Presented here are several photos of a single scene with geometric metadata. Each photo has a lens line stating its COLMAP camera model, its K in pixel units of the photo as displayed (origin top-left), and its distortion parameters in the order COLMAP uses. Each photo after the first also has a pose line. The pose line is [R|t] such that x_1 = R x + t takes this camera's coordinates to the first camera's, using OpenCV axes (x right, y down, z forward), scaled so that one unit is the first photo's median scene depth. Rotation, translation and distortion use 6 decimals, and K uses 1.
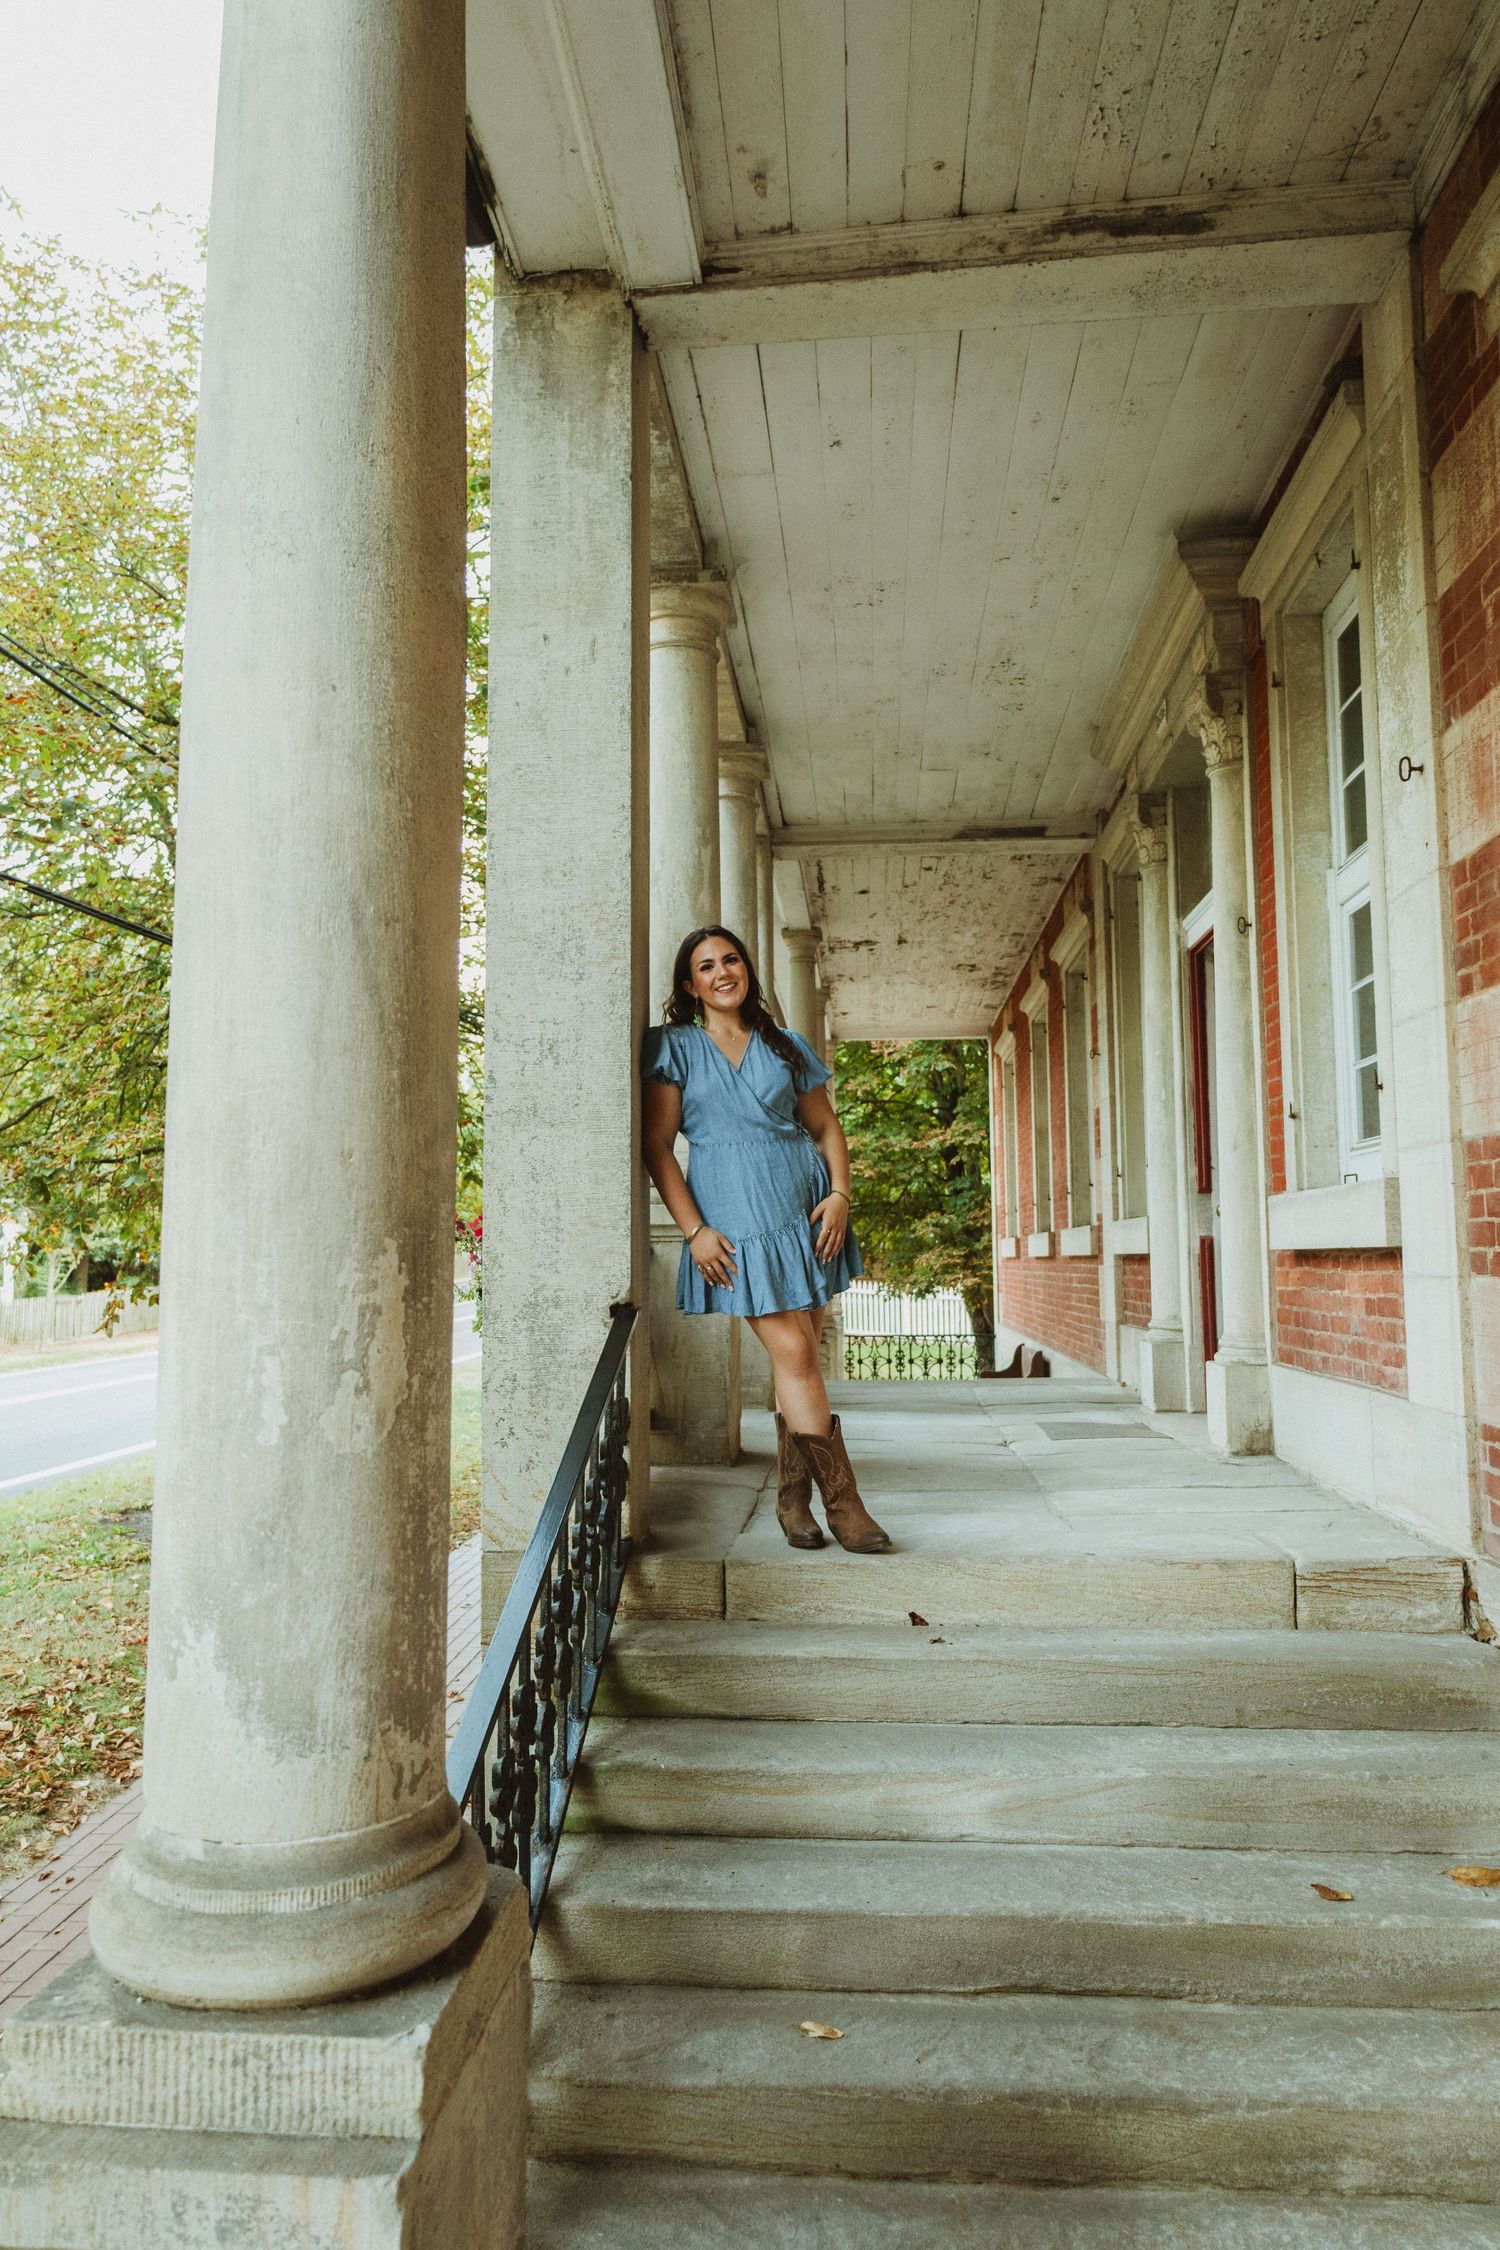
lens RADIAL K [[1663.7, 0, 752.0], [0, 1663.7, 1149.0], [0, 0, 1]] dist [-0.044680, -0.001075]
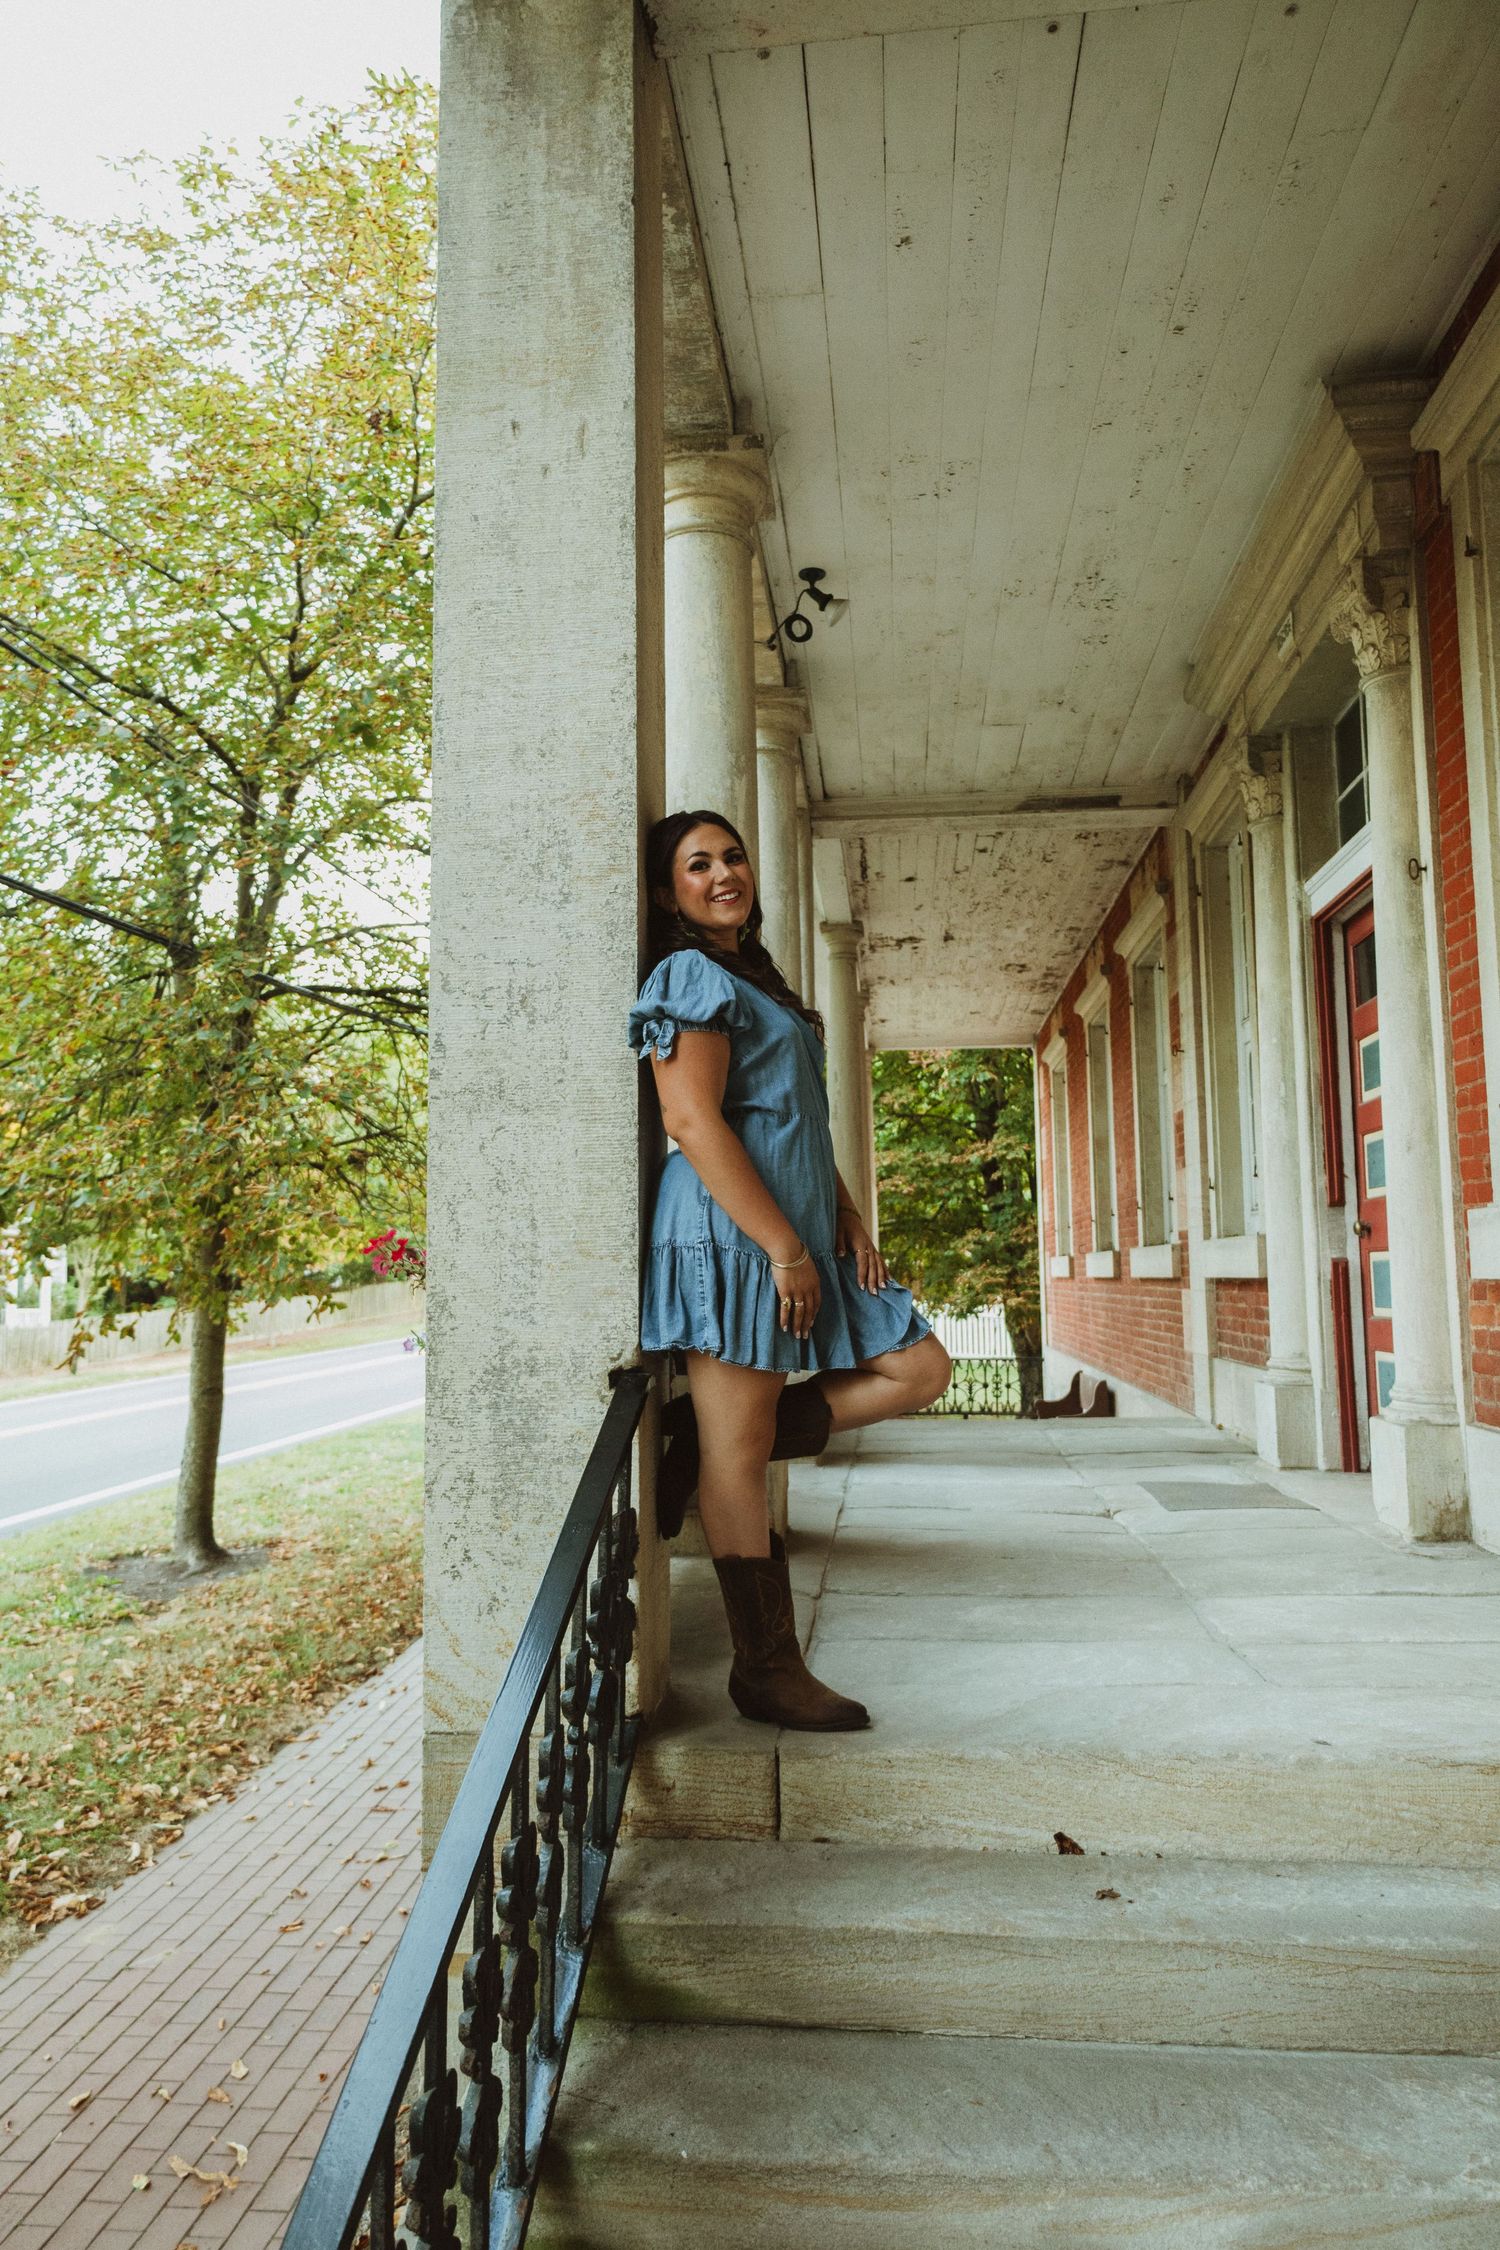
lens RADIAL K [[1573.2, 0, 760.3], [0, 1573.2, 1141.2], [0, 0, 1]] dist [0.052248, 0.000048]
pose [[0.999906, -0.006429, -0.012127, -0.006293], [0.006209, 0.999817, -0.018104, 0.004900], [0.012241, 0.018027, 0.999763, 0.153464]]
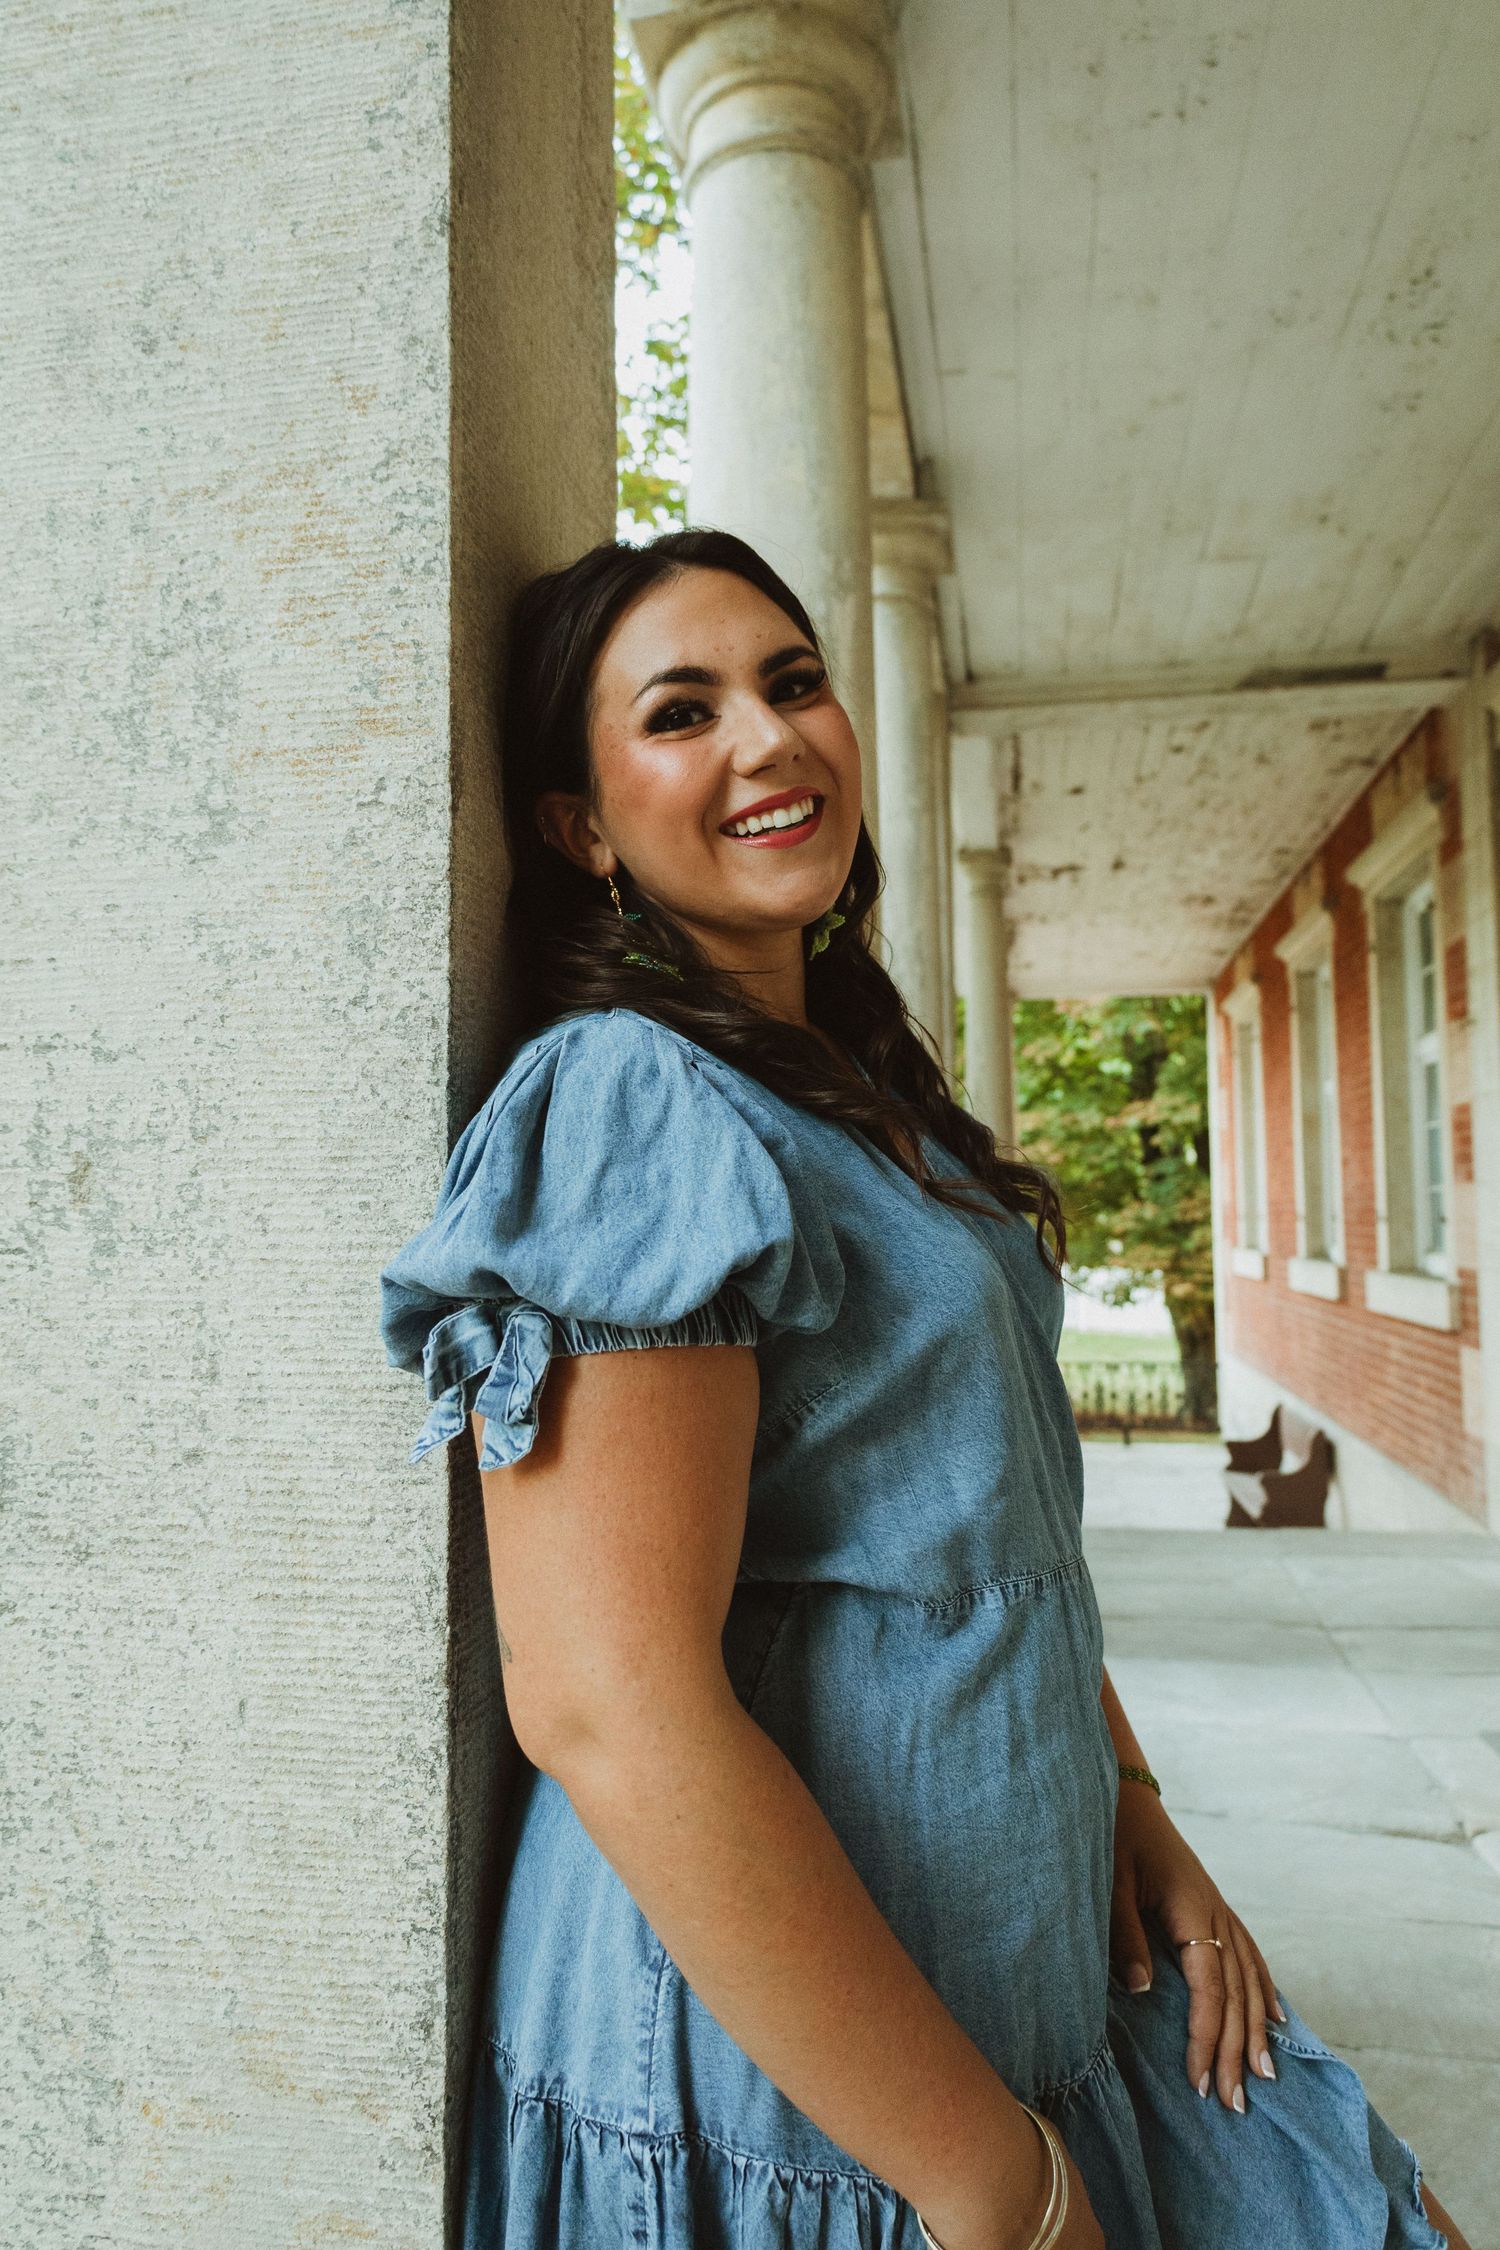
lens RADIAL K [[1573.2, 0, 760.3], [0, 1573.2, 1141.2], [0, 0, 1]] dist [0.052248, 0.000048]
pose [[0.995947, -0.009110, -0.089479, -0.008291], [0.011673, 0.999535, 0.028160, -0.031331], [0.089180, -0.029091, 0.995591, 0.364864]]
